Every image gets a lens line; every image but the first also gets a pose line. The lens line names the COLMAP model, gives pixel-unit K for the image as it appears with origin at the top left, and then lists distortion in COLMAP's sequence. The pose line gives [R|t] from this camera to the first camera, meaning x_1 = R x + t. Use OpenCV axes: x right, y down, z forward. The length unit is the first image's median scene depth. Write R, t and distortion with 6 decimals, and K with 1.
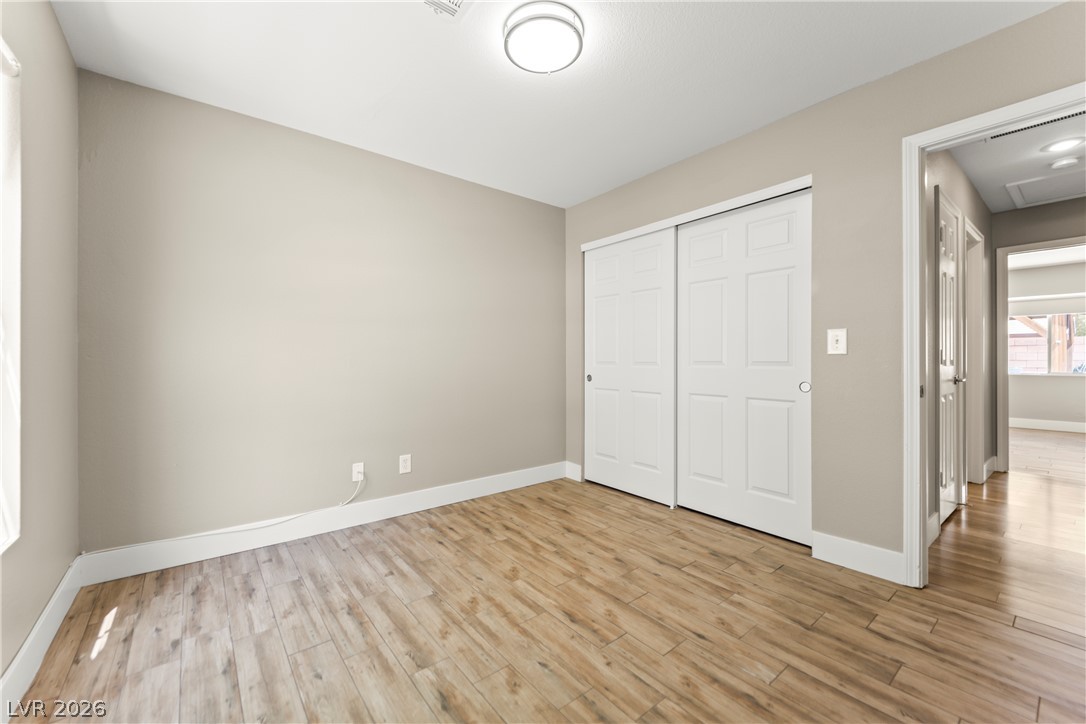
lens RADIAL K [[432.3, 0, 542.2], [0, 432.3, 359.7], [0, 0, 1]] dist [0.020694, -0.010592]
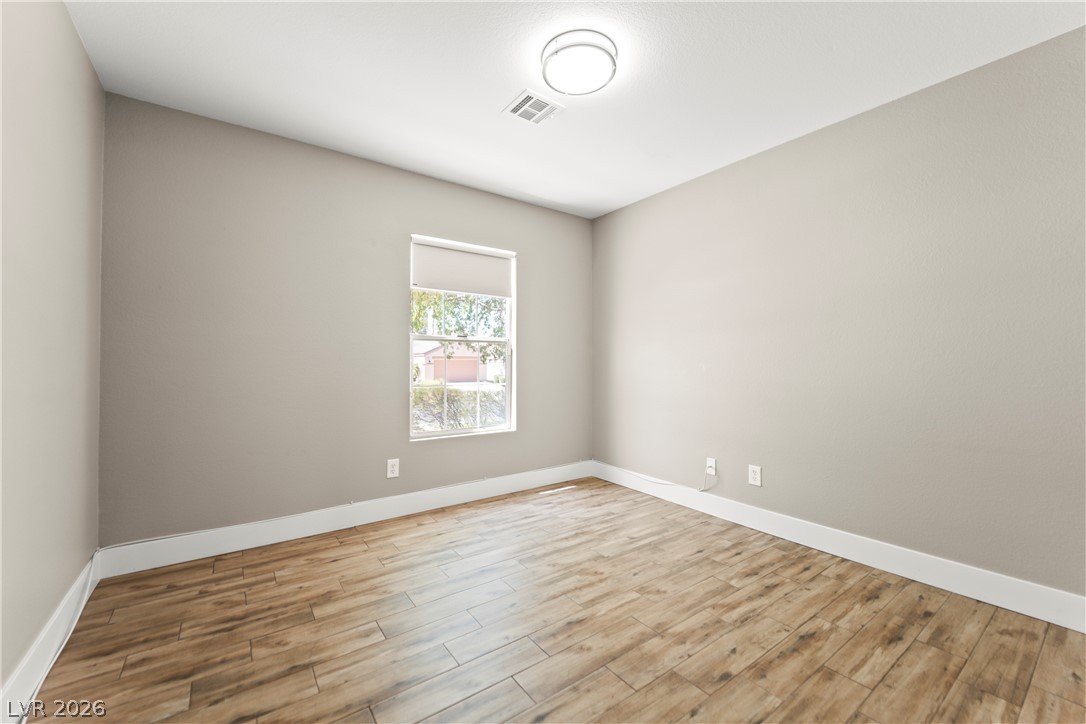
lens RADIAL K [[432.3, 0, 538.6], [0, 432.3, 358.9], [0, 0, 1]] dist [0.020694, -0.010592]
pose [[-0.054940, -0.005233, -0.998476, 0.777176], [-0.001197, 0.999986, -0.005175, -0.006096], [0.998489, 0.000911, -0.054946, 0.702120]]
